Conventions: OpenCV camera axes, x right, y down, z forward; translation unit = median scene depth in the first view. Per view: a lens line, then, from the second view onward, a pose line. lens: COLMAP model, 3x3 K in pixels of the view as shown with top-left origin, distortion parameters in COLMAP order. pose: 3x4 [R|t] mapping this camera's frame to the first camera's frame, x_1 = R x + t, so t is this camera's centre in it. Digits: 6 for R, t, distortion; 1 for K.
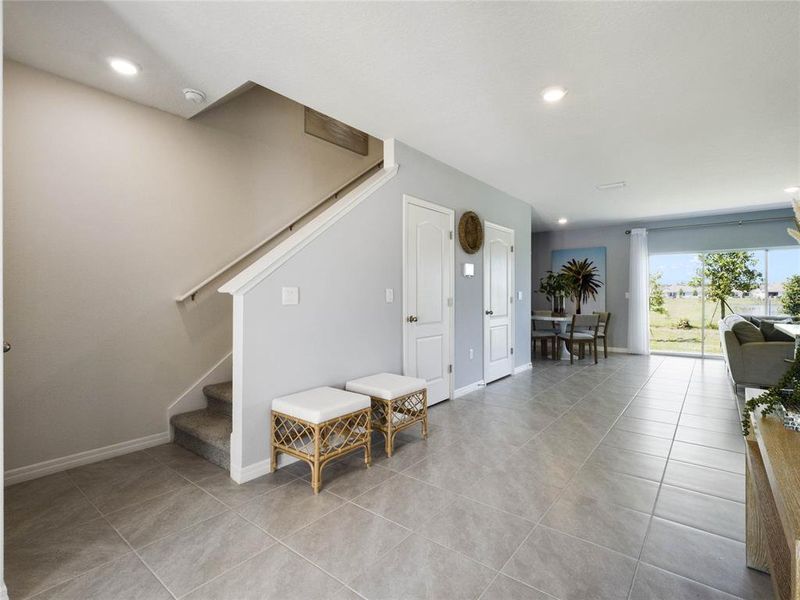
lens RADIAL K [[388.8, 0, 404.5], [0, 388.8, 298.2], [0, 0, 1]] dist [-0.001008, -0.001836]
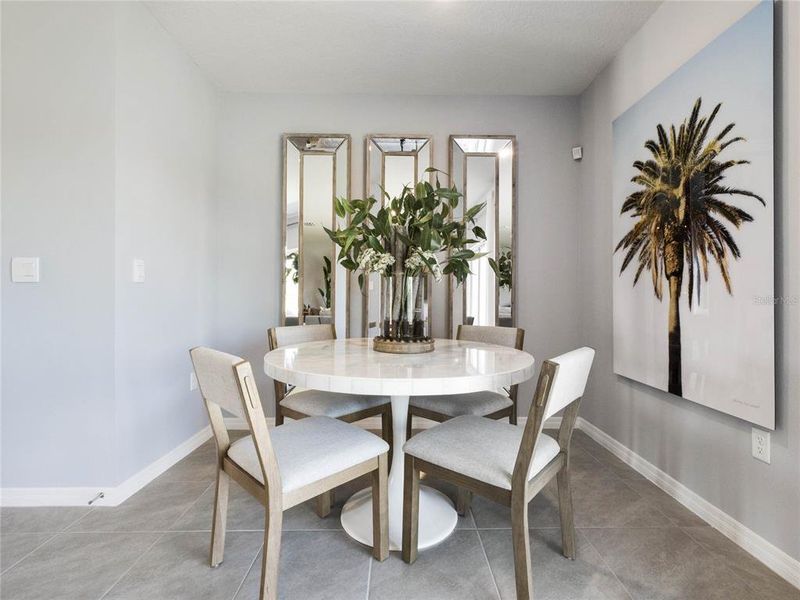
lens RADIAL K [[388.8, 0, 405.5], [0, 388.8, 293.5], [0, 0, 1]] dist [-0.001008, -0.001836]
pose [[0.634530, 0.000723, -0.772898, 0.604589], [-0.009402, 0.999933, -0.006783, 0.010554], [0.772841, 0.011571, 0.634494, 0.835057]]
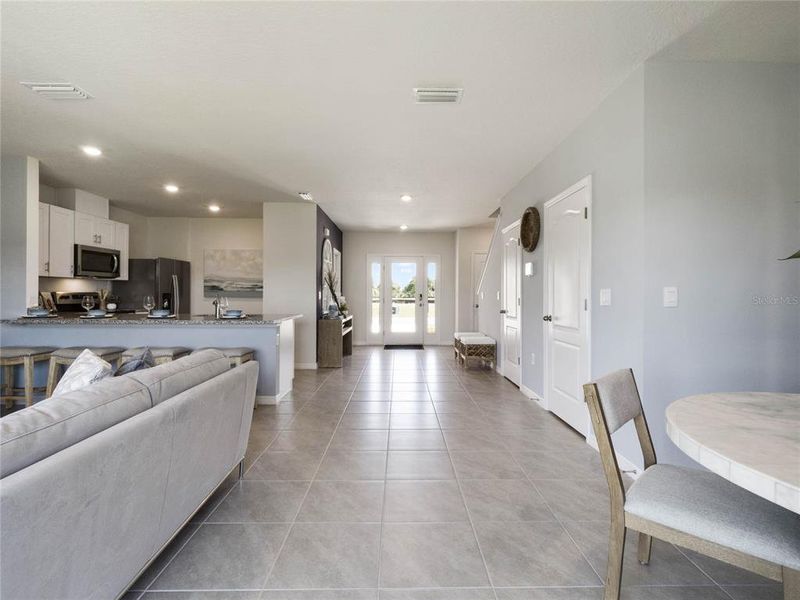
lens RADIAL K [[388.8, 0, 403.1], [0, 388.8, 294.4], [0, 0, 1]] dist [-0.001008, -0.001836]
pose [[-0.774203, -0.005700, -0.632912, 0.644704], [-0.011267, 0.999925, 0.004777, -0.007756], [0.632837, 0.010829, -0.774209, 0.980331]]
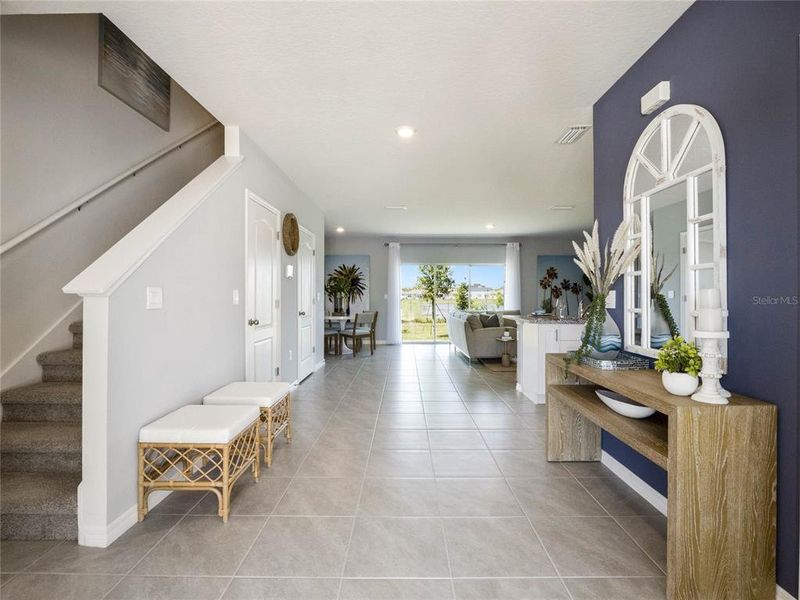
lens RADIAL K [[388.8, 0, 397.8], [0, 388.8, 296.7], [0, 0, 1]] dist [-0.001008, -0.001836]
pose [[0.791581, -0.000395, 0.611065, -0.147370], [0.004916, 0.999972, -0.005722, -0.000168], [-0.611045, 0.007533, 0.791560, 0.019737]]
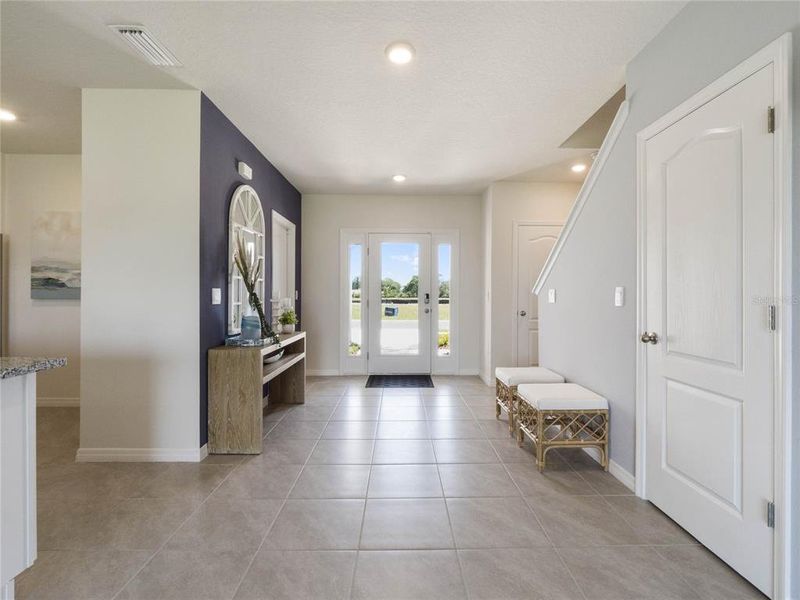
lens RADIAL K [[388.8, 0, 404.8], [0, 388.8, 296.0], [0, 0, 1]] dist [-0.001008, -0.001836]
pose [[-0.772123, -0.002544, -0.635468, 0.348590], [-0.011211, 0.999891, 0.009619, -0.005605], [0.635374, 0.014551, -0.772068, 0.632601]]
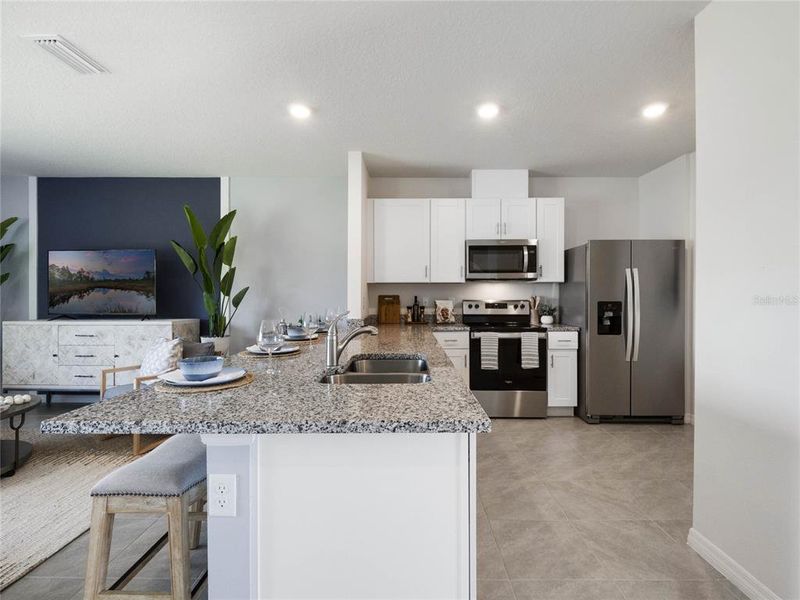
lens RADIAL K [[388.8, 0, 404.5], [0, 388.8, 297.1], [0, 0, 1]] dist [-0.001008, -0.001836]
pose [[-0.620255, -0.004641, 0.784387, 0.267232], [0.007008, 0.999910, 0.011458, -0.013833], [-0.784369, 0.012604, -0.620166, 0.463222]]
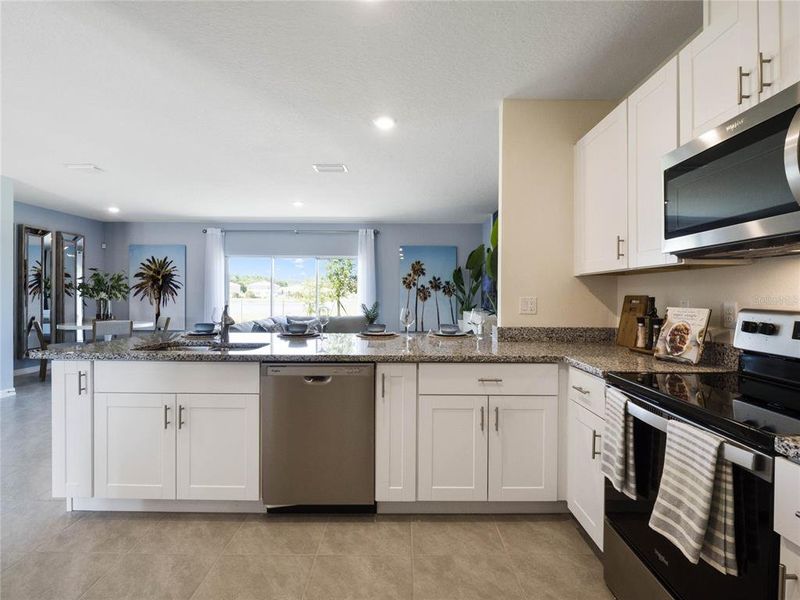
lens RADIAL K [[388.8, 0, 397.9], [0, 388.8, 294.6], [0, 0, 1]] dist [-0.001008, -0.001836]
pose [[0.795912, 0.004328, 0.605397, 0.398239], [0.000439, 0.999970, -0.007727, -0.007873], [-0.605413, 0.006416, 0.795886, -0.044341]]
